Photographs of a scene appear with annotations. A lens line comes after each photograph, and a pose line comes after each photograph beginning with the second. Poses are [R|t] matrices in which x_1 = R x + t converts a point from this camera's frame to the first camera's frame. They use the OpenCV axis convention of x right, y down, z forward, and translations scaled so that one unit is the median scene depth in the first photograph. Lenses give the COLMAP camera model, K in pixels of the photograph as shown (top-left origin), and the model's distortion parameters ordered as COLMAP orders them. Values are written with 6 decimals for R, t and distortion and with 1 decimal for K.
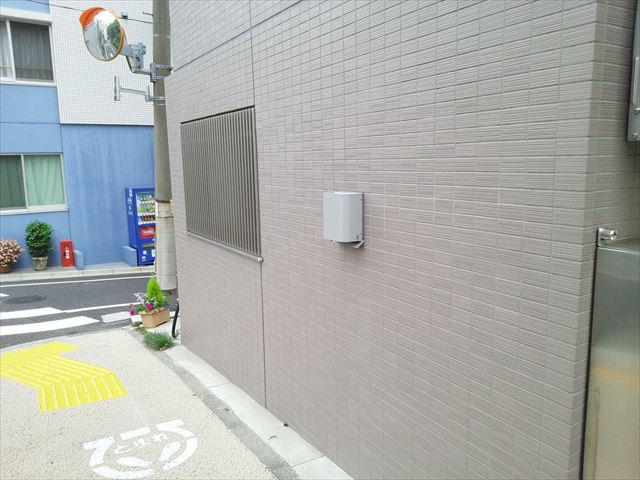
lens RADIAL K [[506.5, 0, 319.7], [0, 506.5, 240.2], [0, 0, 1]] dist [0.004964, -0.013080]
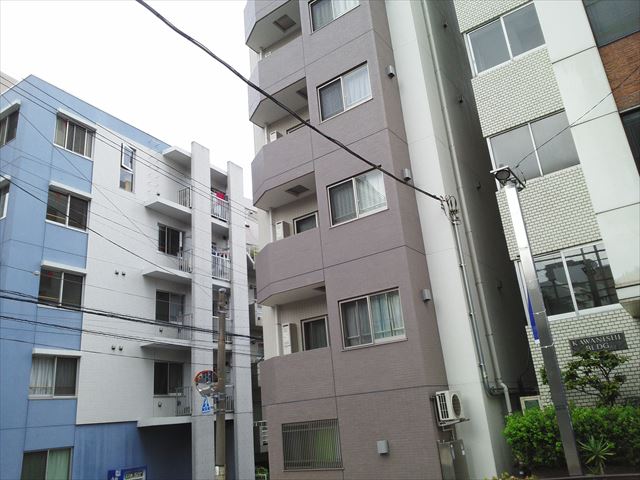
lens RADIAL K [[506.5, 0, 321.1], [0, 506.5, 240.8], [0, 0, 1]] dist [0.004964, -0.013080]
pose [[0.921905, 0.067549, 0.381481, -0.457225], [0.130702, 0.872723, -0.470395, 0.080160], [-0.364702, 0.483520, 0.795739, -0.643522]]
